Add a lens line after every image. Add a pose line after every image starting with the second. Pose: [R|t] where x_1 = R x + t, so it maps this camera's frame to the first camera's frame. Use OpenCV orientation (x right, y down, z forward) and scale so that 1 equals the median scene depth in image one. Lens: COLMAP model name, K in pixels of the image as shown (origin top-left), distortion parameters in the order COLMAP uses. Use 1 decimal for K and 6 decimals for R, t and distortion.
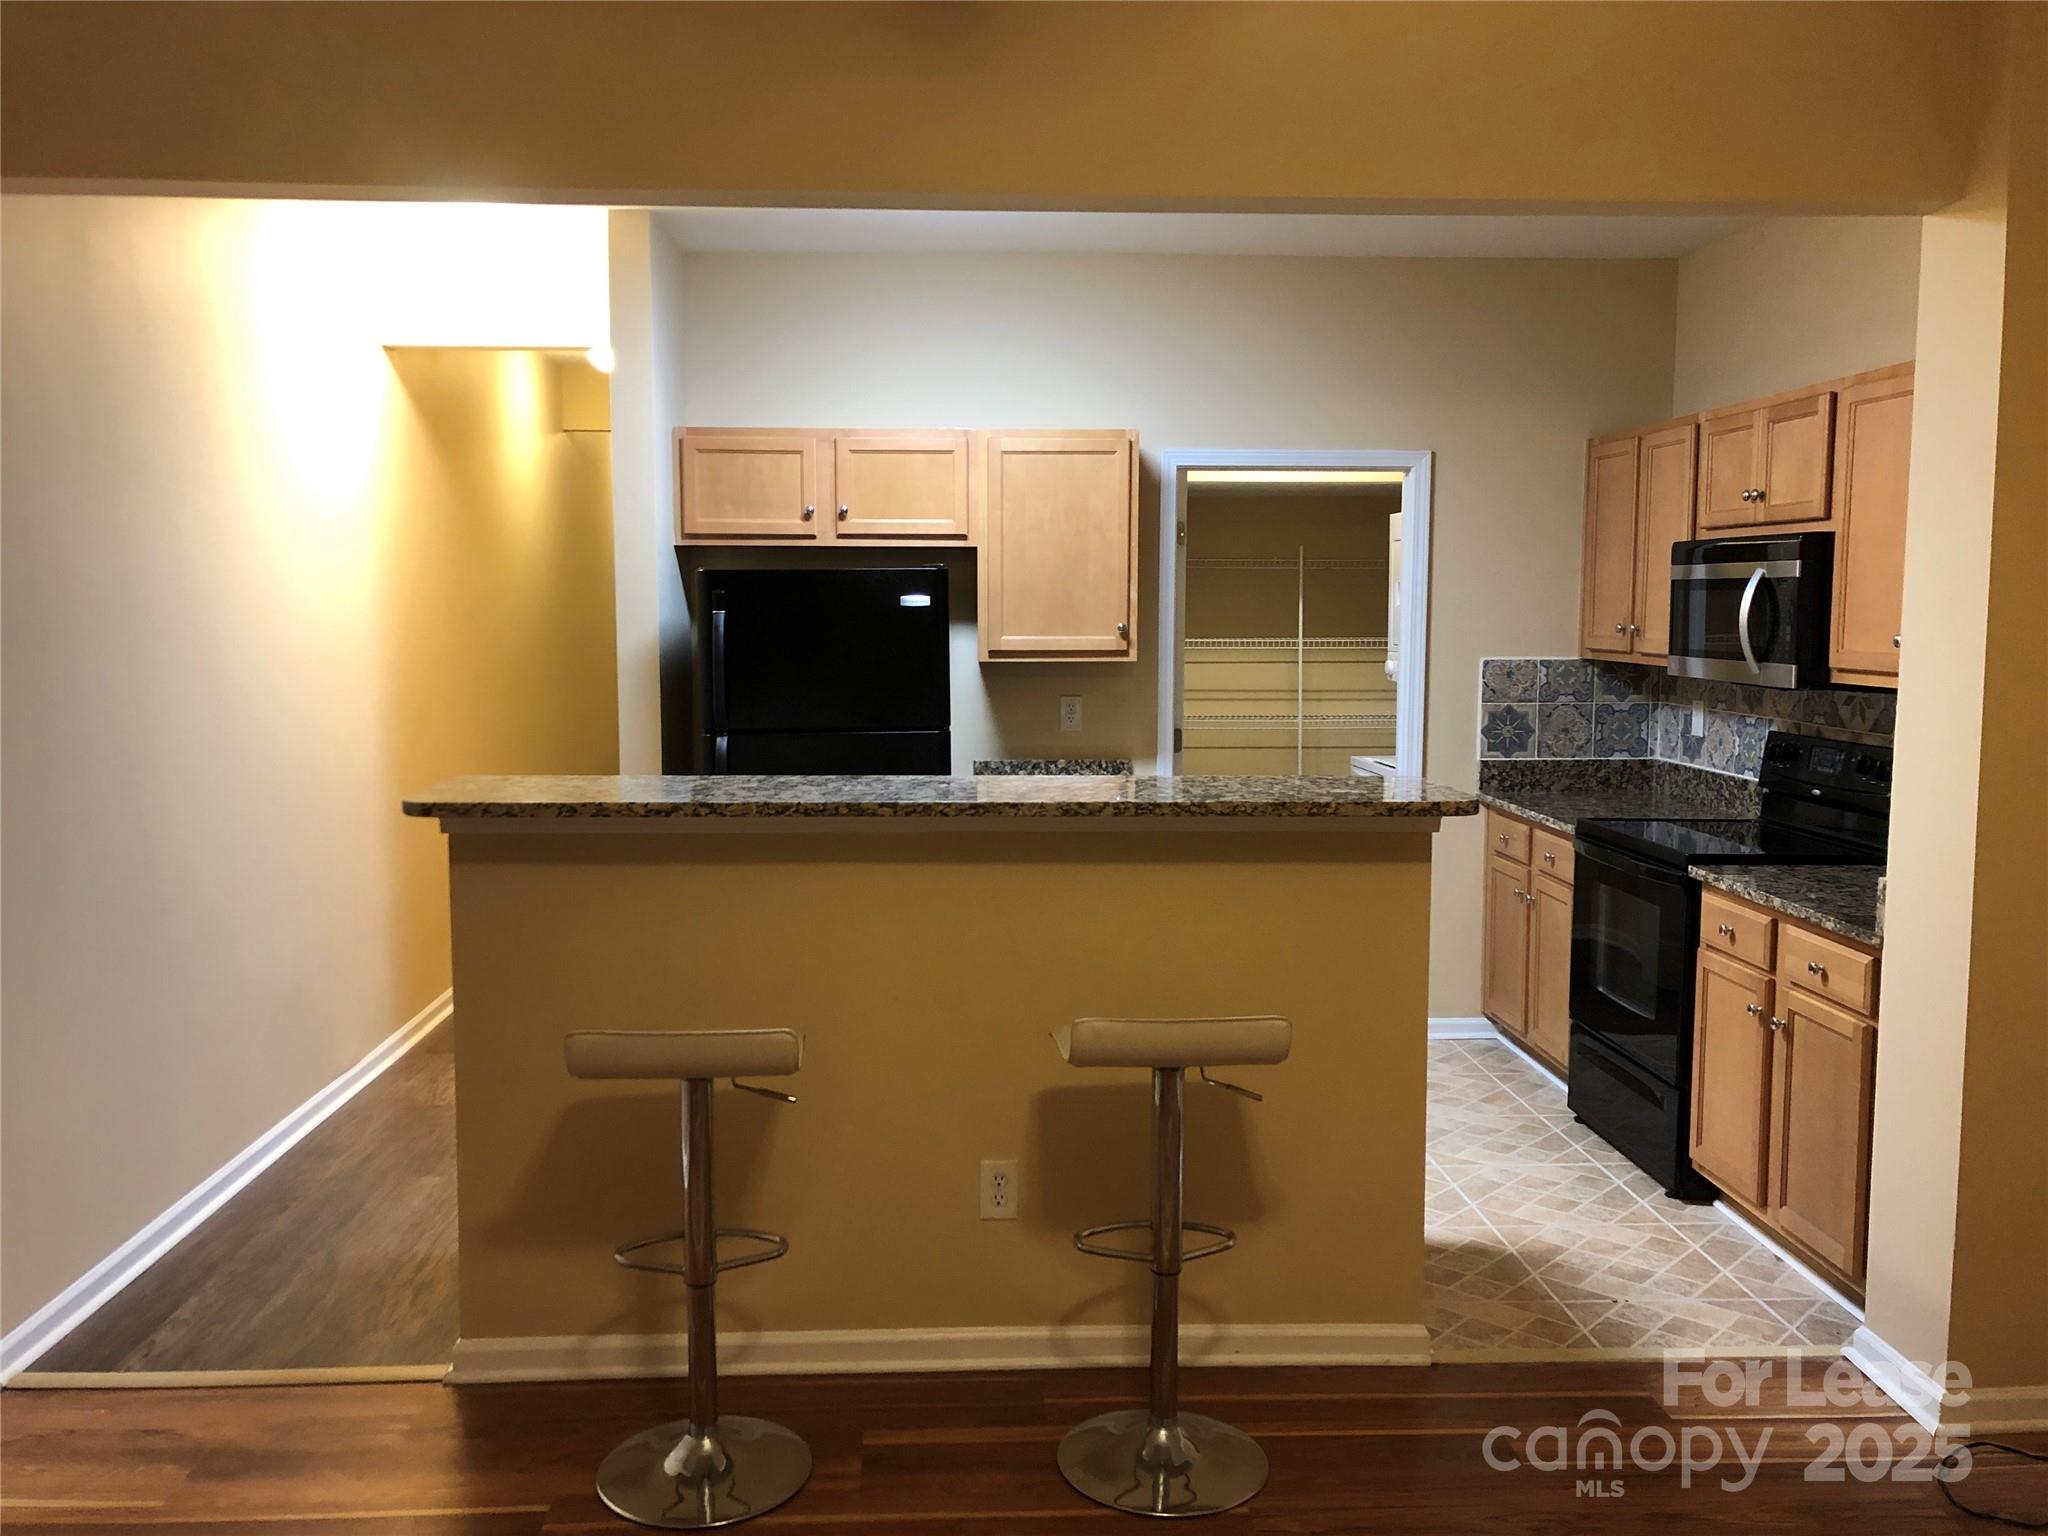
lens RADIAL K [[1699.6, 0, 1046.1], [0, 1699.6, 757.7], [0, 0, 1]] dist [0.068266, -0.077928]
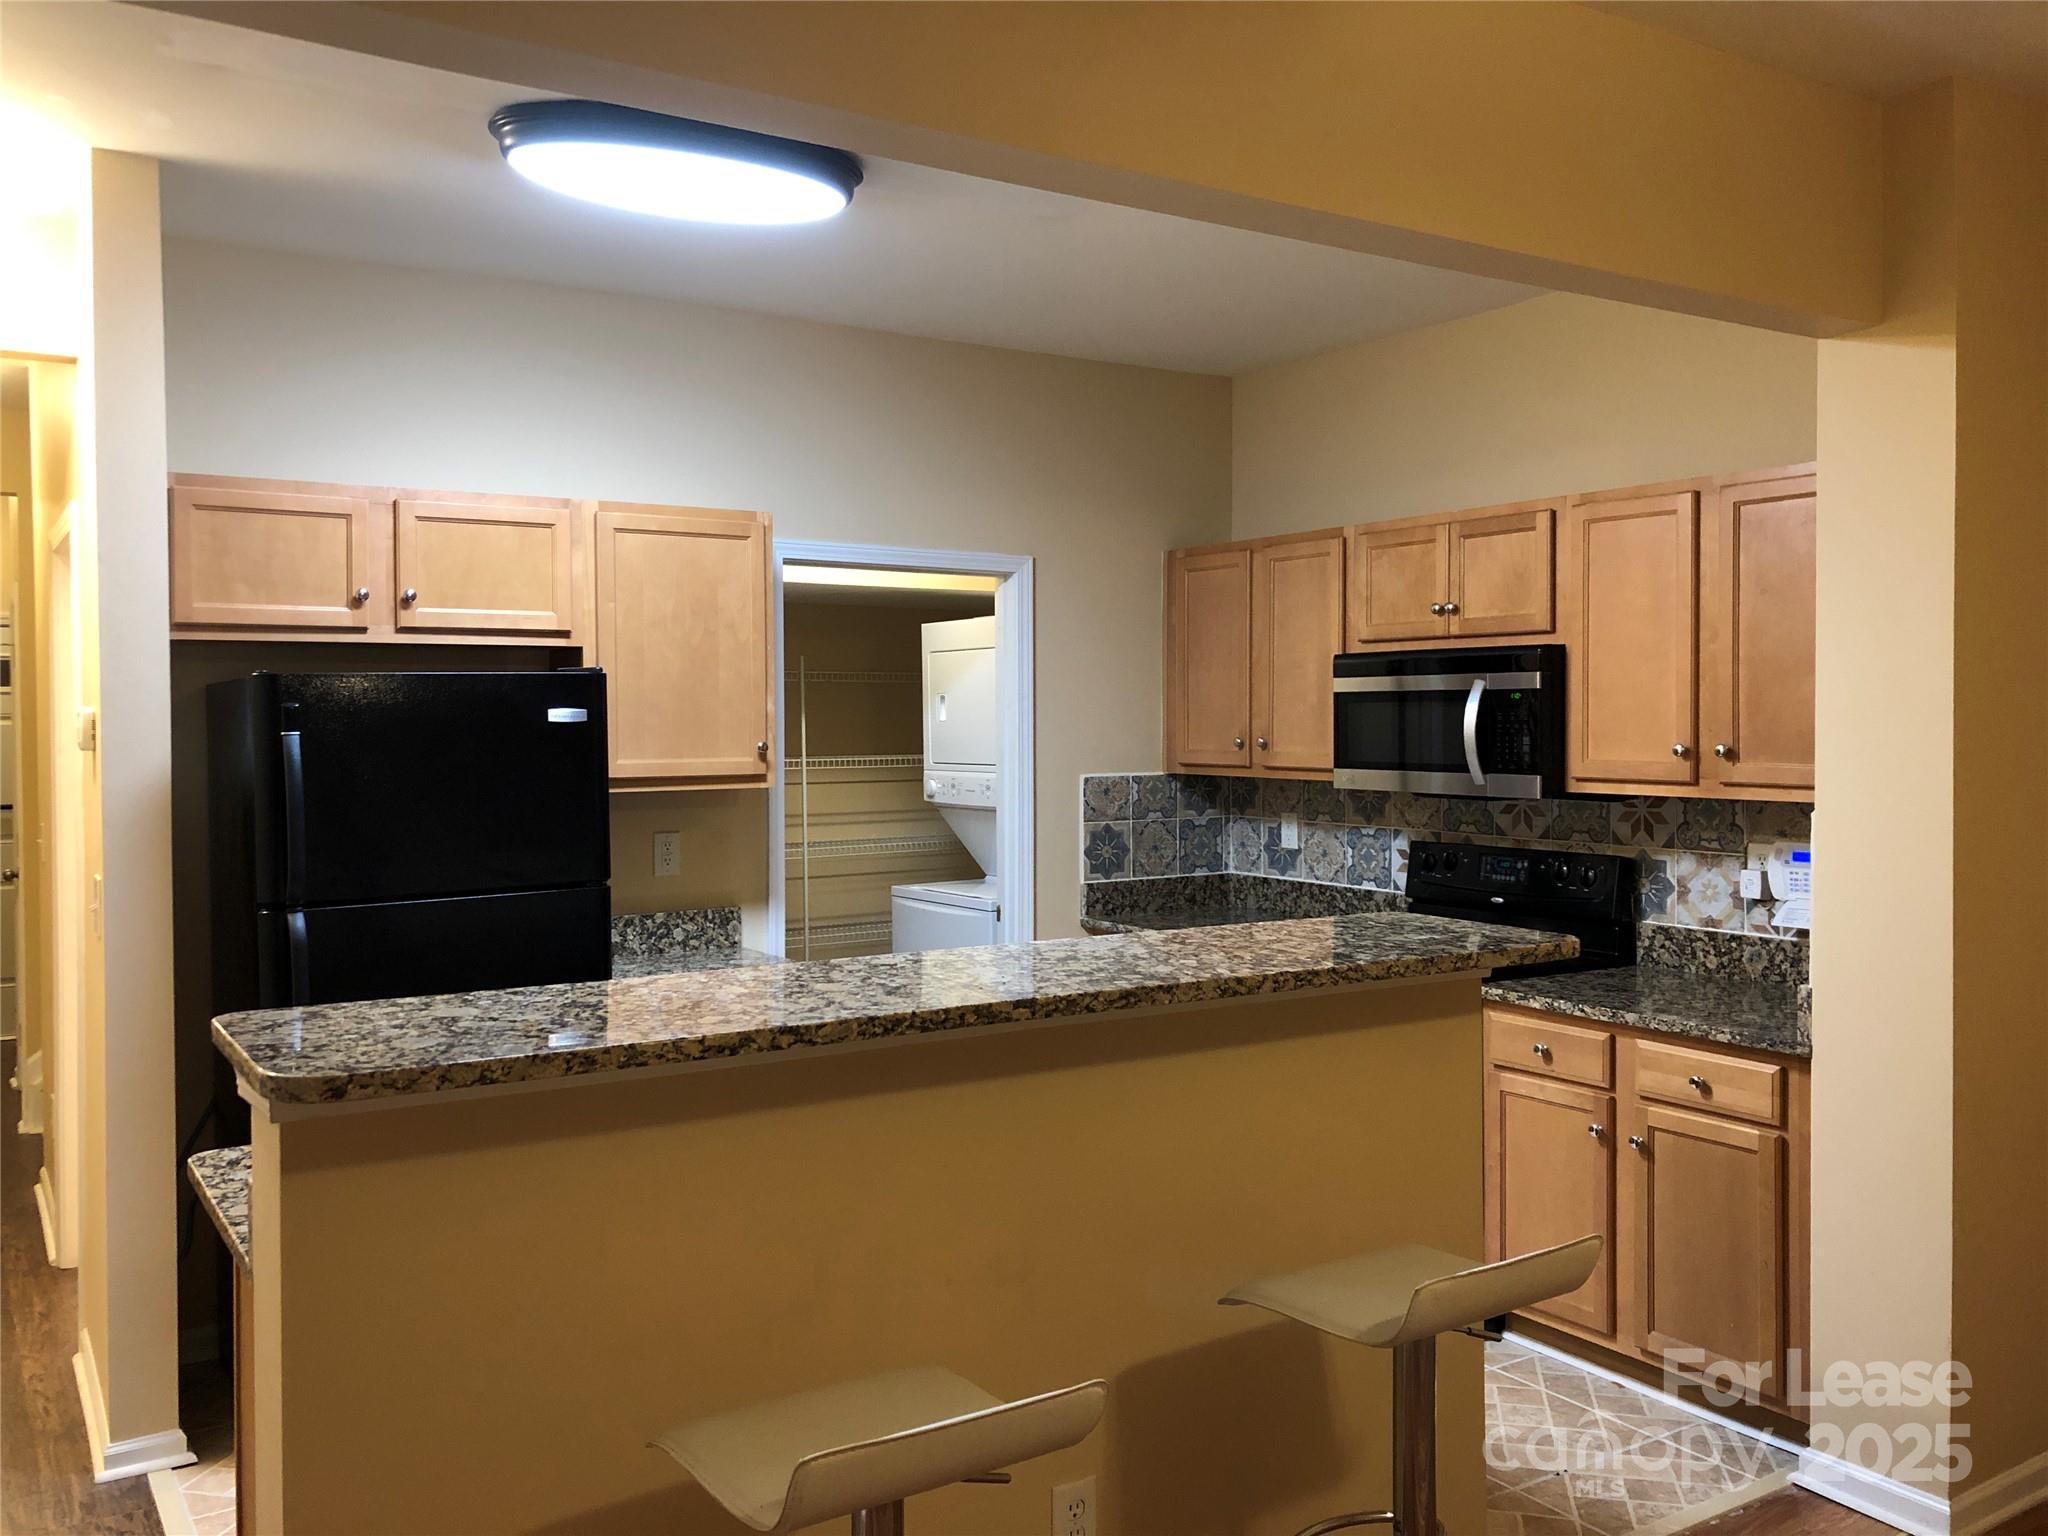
lens RADIAL K [[1681.2, 0, 1064.5], [0, 1681.2, 752.0], [0, 0, 1]] dist [0.086843, -0.190029]
pose [[0.869785, -0.015194, 0.493198, -0.235815], [0.050759, 0.996978, -0.058803, -0.018897], [-0.490814, 0.076180, 0.867928, 0.220577]]
